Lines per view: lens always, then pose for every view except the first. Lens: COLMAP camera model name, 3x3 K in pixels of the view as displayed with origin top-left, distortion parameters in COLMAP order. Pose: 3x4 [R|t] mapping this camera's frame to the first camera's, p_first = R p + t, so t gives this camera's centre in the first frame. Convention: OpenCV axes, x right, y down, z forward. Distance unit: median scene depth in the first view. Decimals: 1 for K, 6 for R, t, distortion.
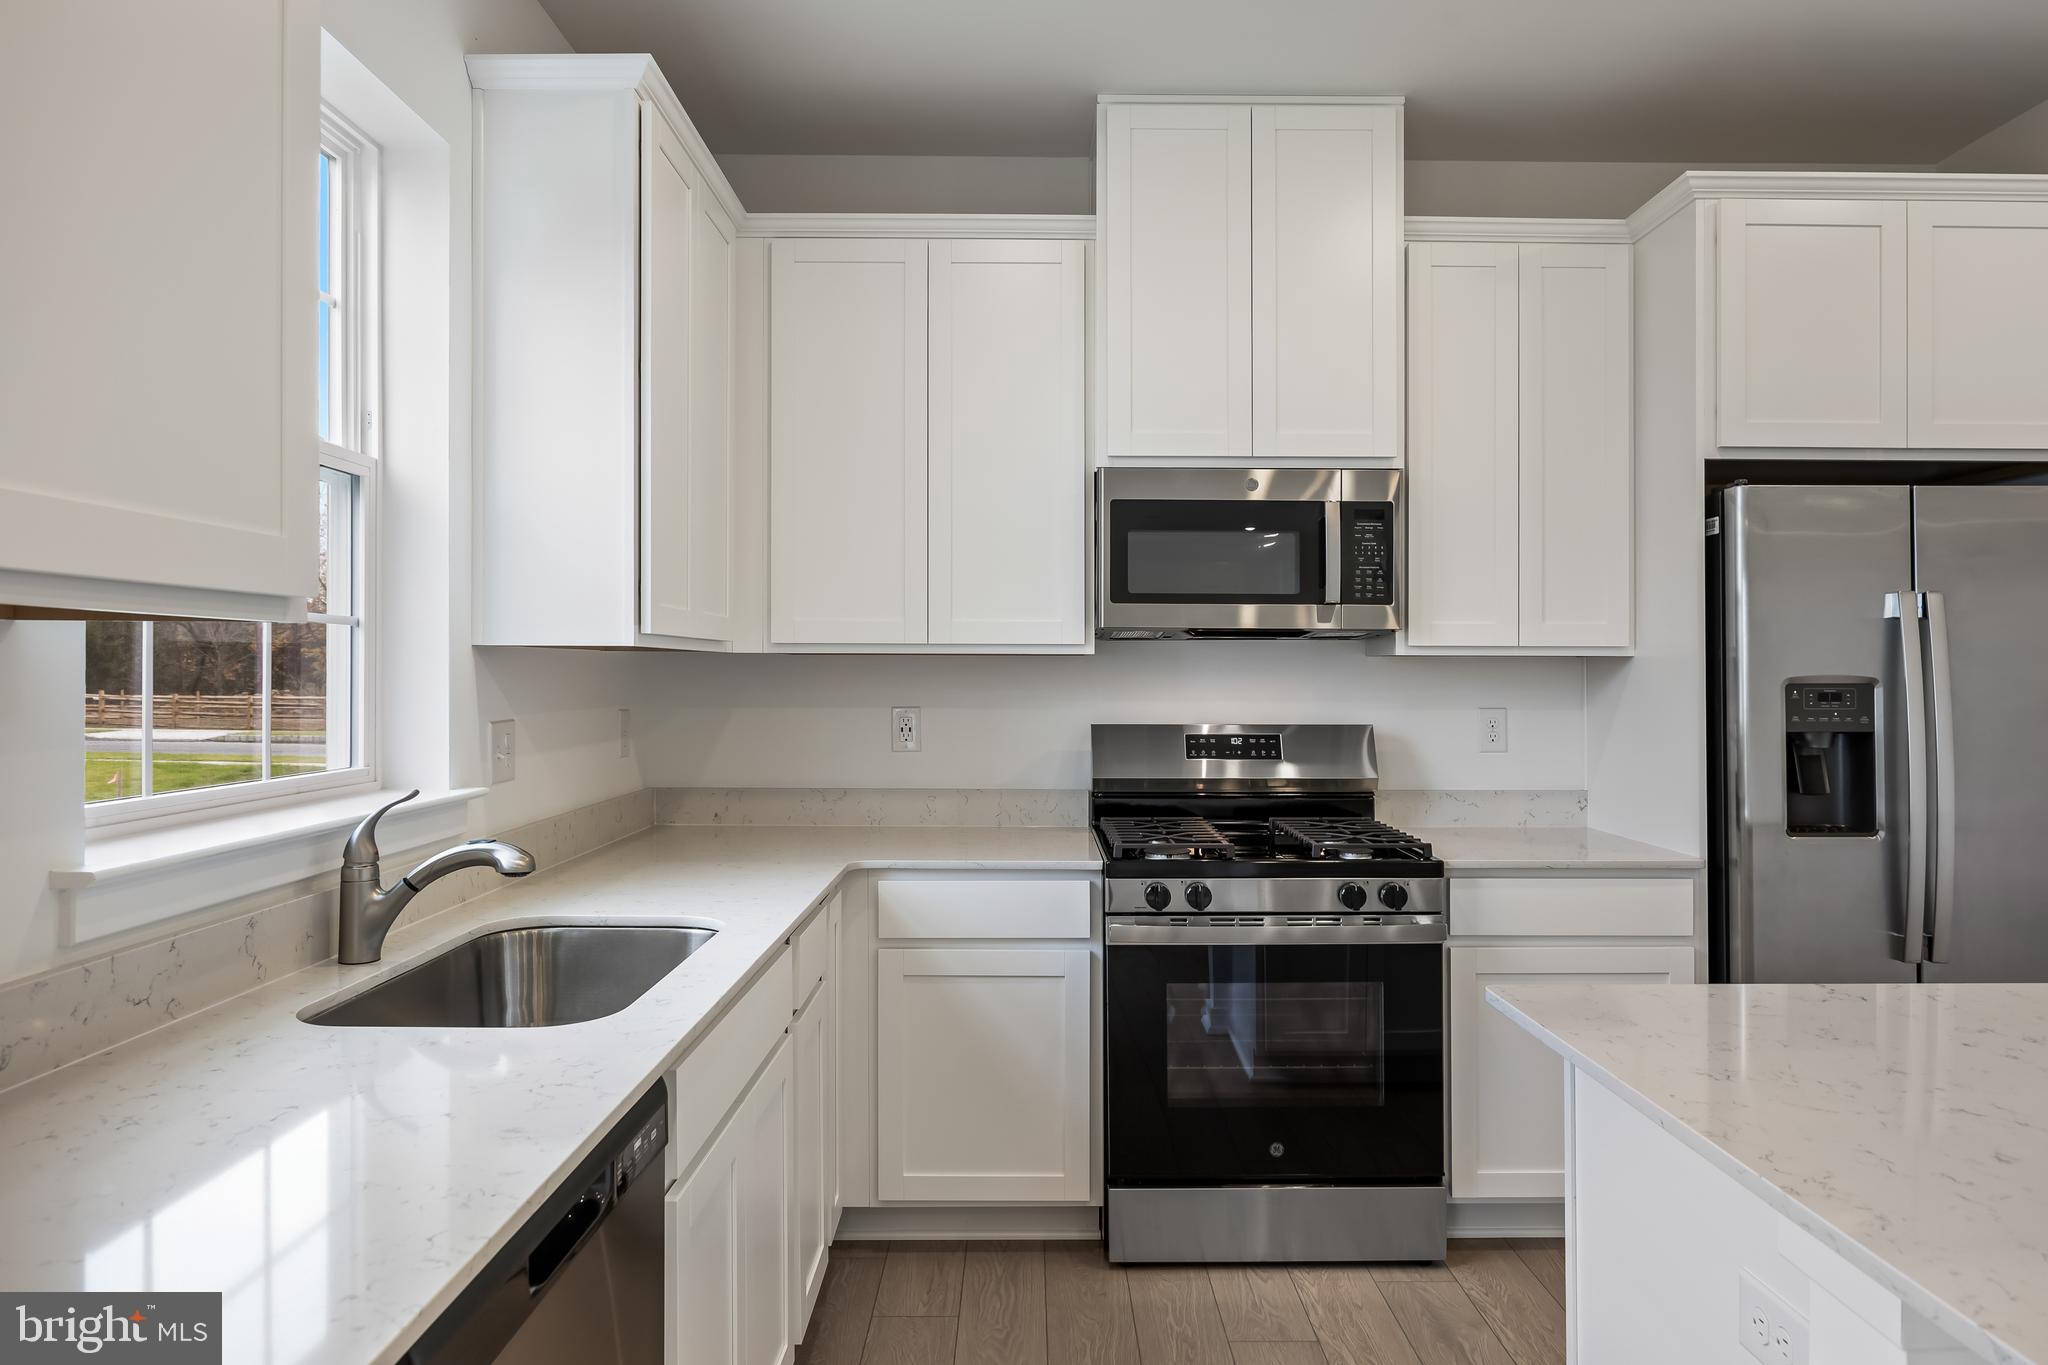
lens RADIAL K [[1304.0, 0, 1045.5], [0, 1304.0, 666.0], [0, 0, 1]] dist [-0.011666, 0.007044]
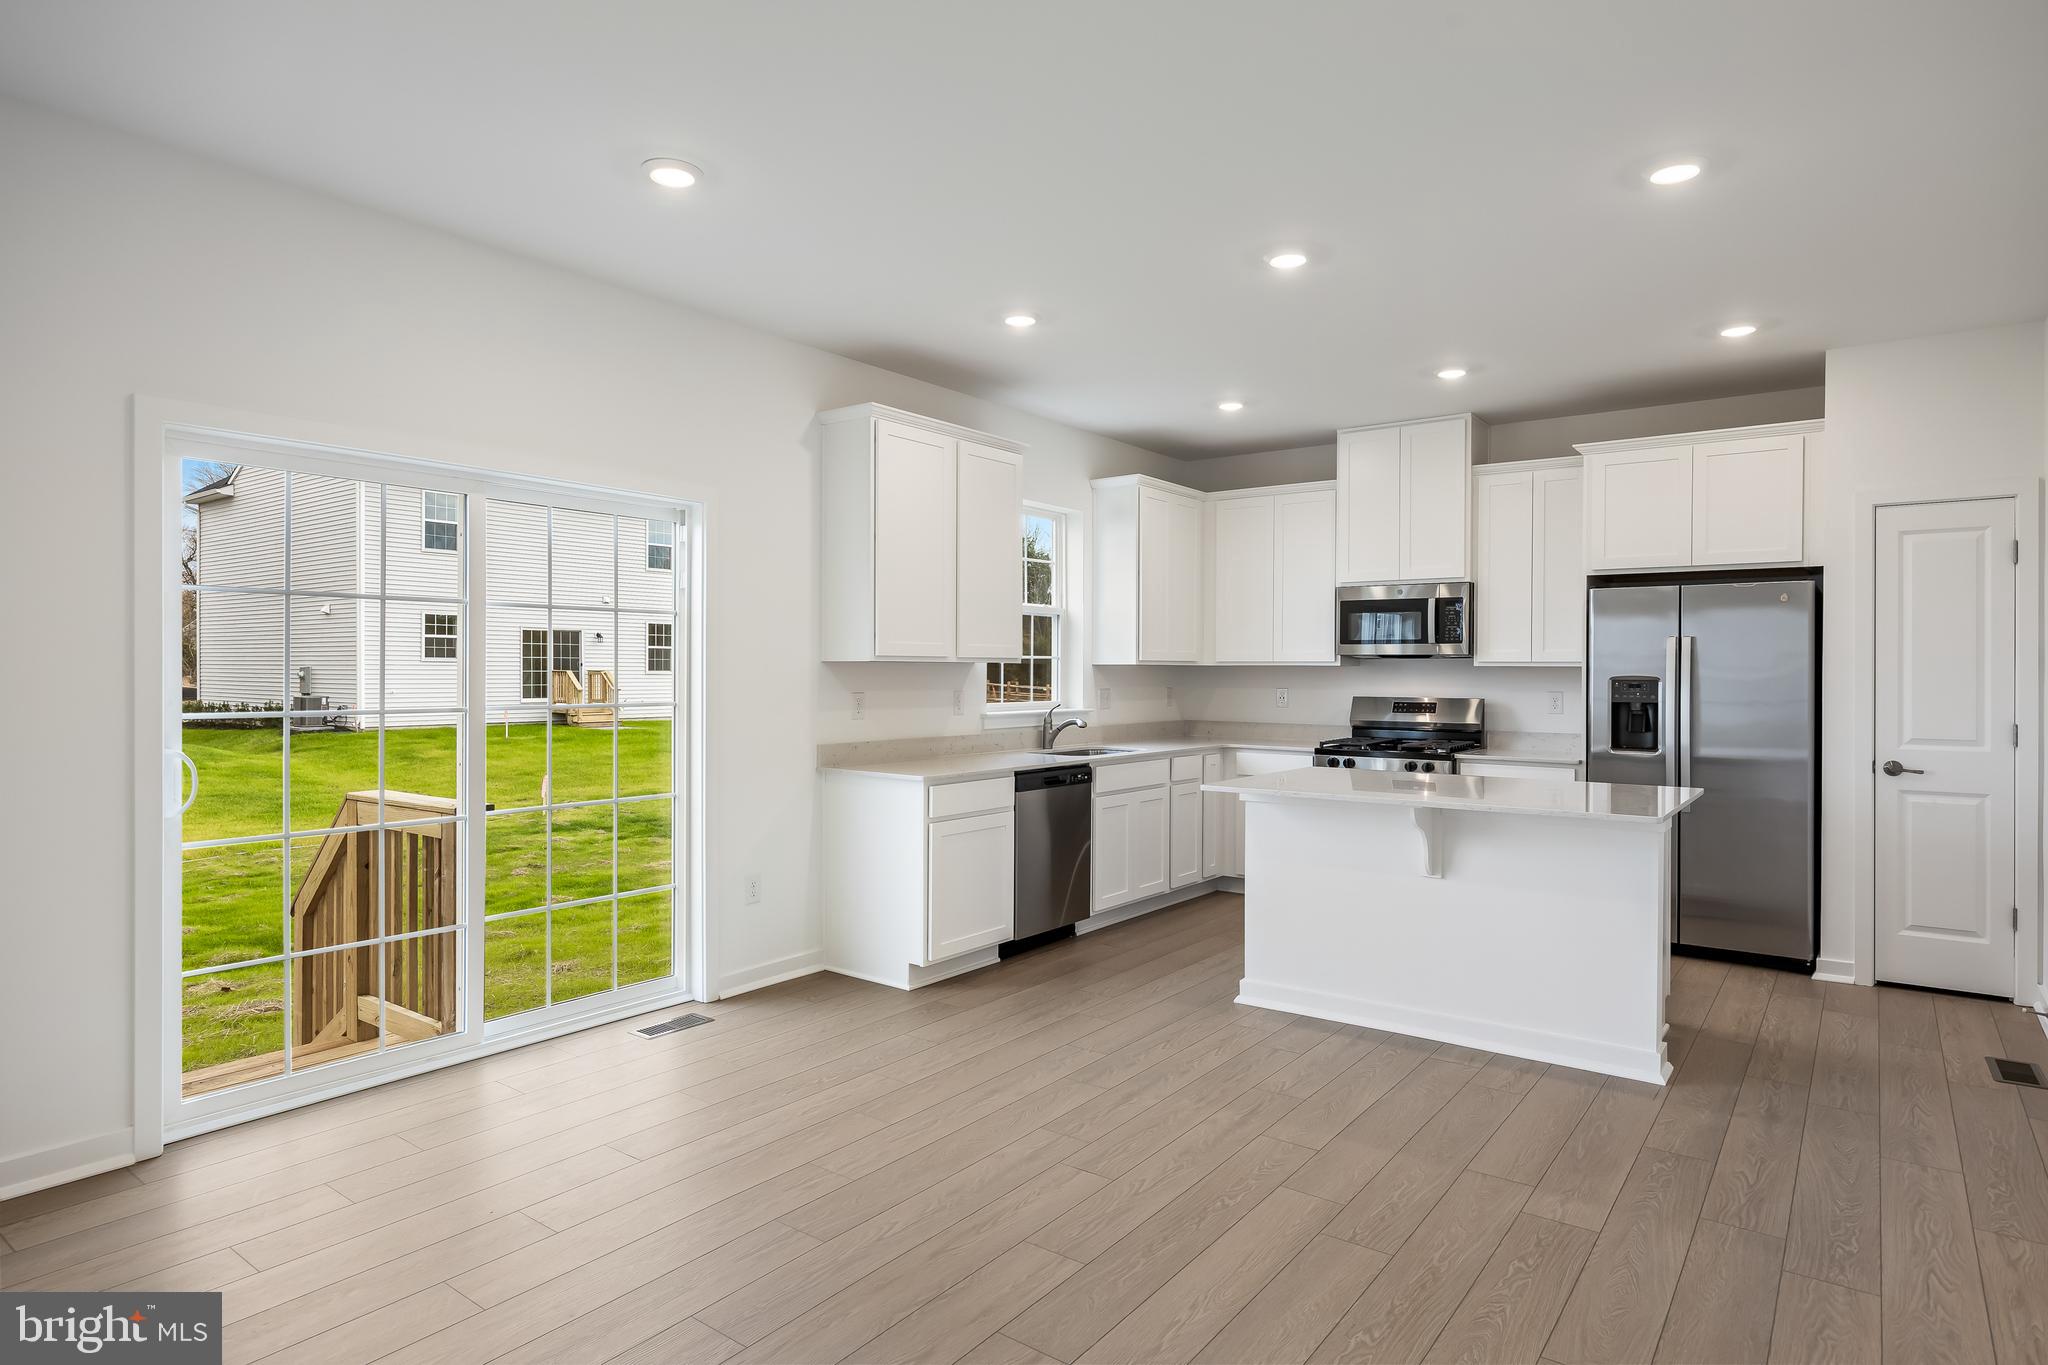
lens RADIAL K [[1142.6, 0, 1016.4], [0, 1142.6, 666.2], [0, 0, 1]] dist [0.011913, 0.000229]
pose [[0.786393, -0.000886, -0.617725, 0.945160], [0.001133, 0.999999, 0.000008, -0.009826], [0.617725, -0.000707, 0.786394, -1.088831]]
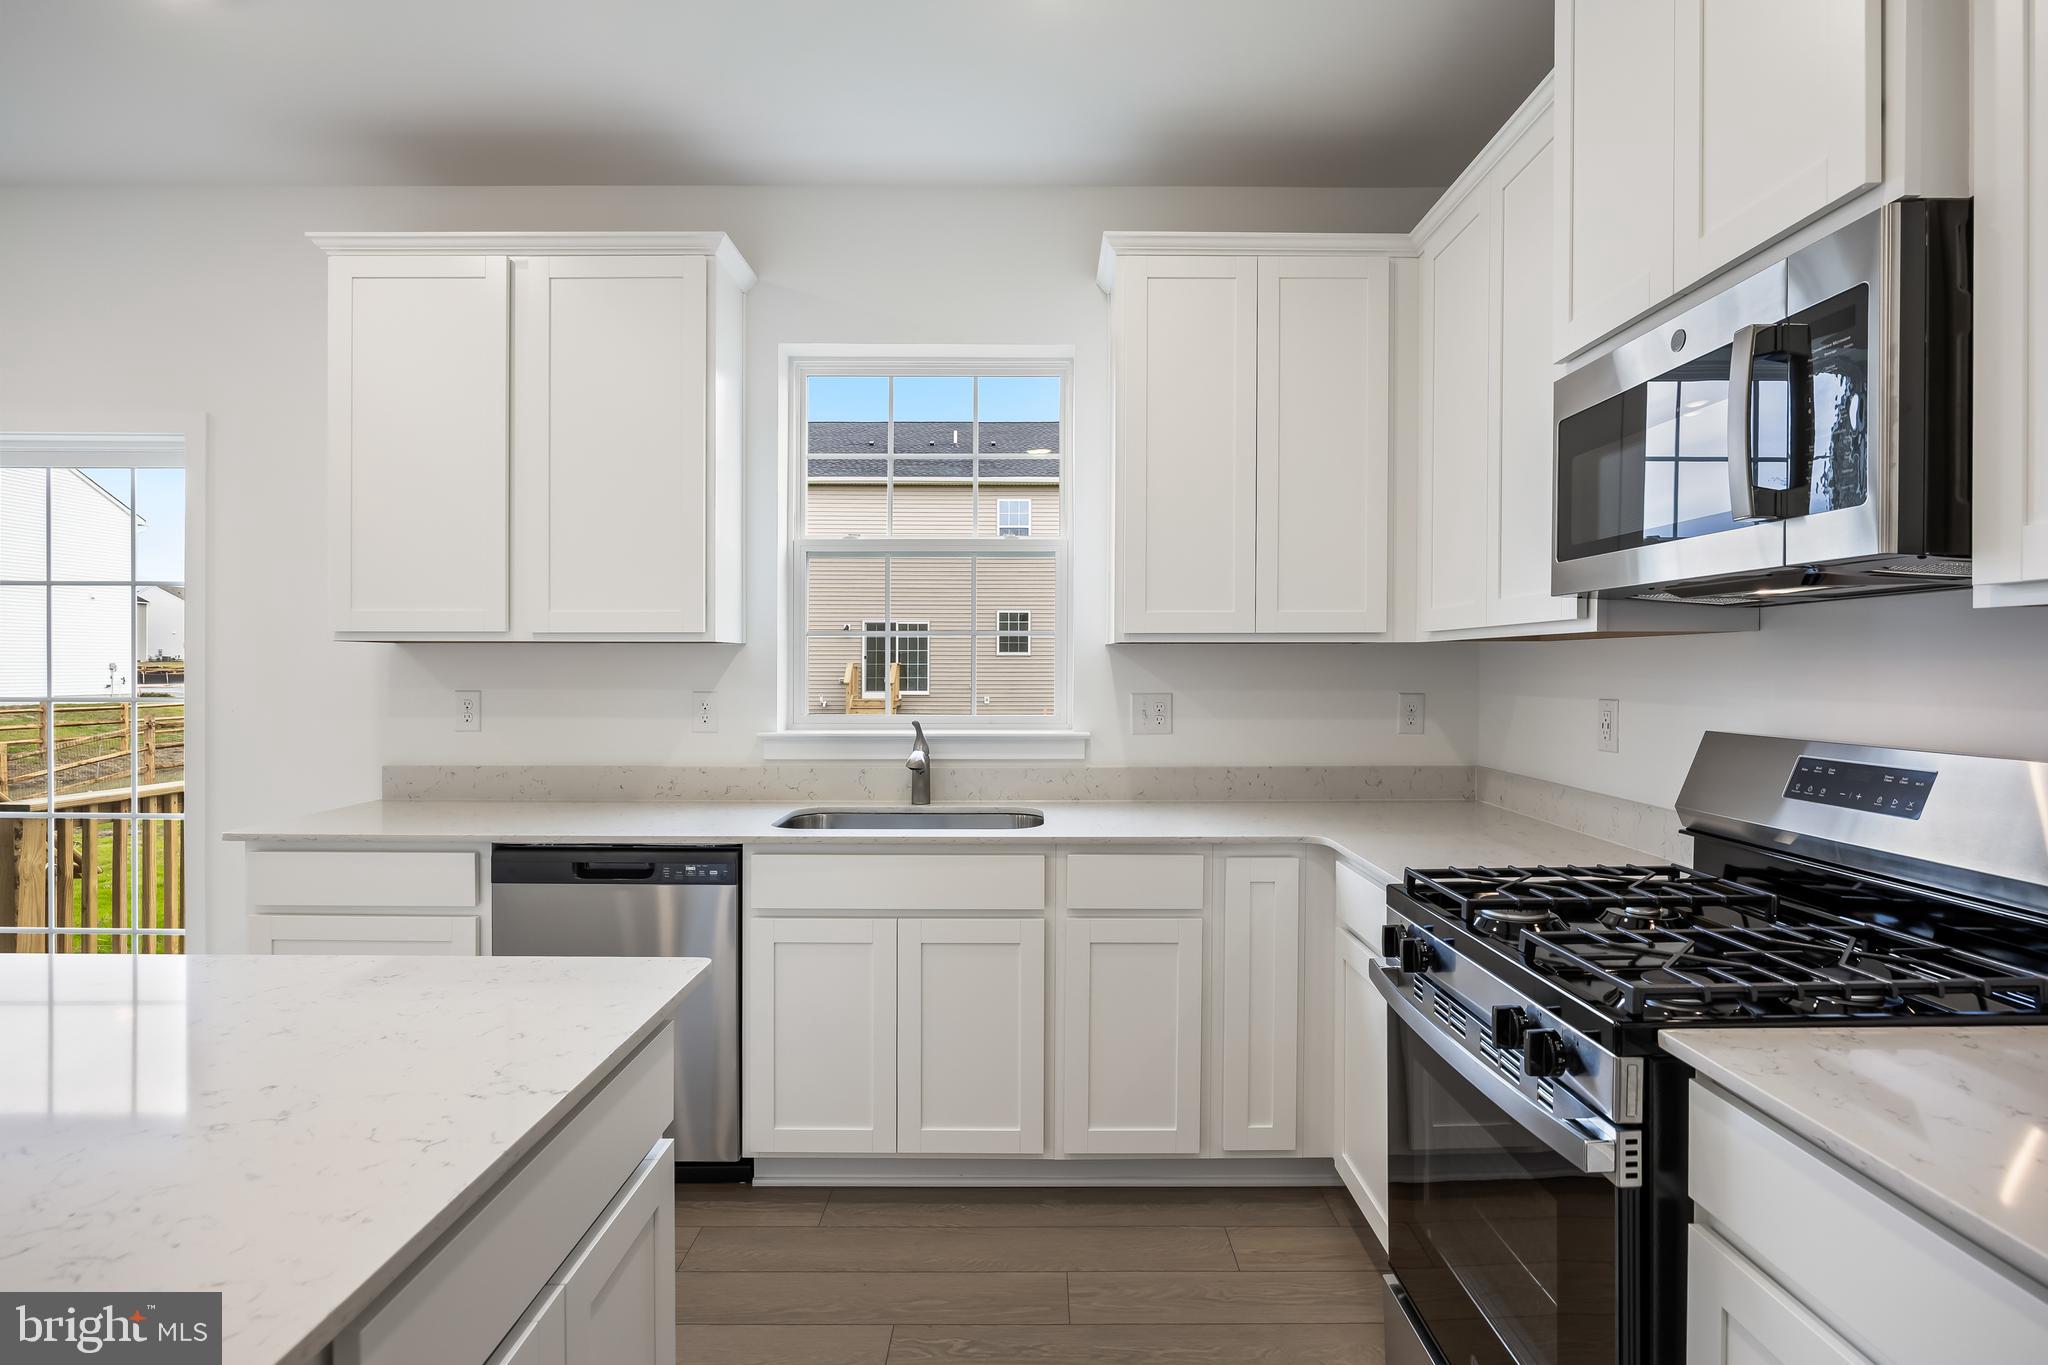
lens RADIAL K [[1022.9, 0, 1040.5], [0, 1022.9, 653.3], [0, 0, 1]] dist [-0.016711, 0.001263]
pose [[-0.009649, -0.014654, -0.999846, 0.678436], [0.004244, 0.999883, -0.014696, 0.011722], [0.999944, -0.004385, -0.009586, 0.767177]]
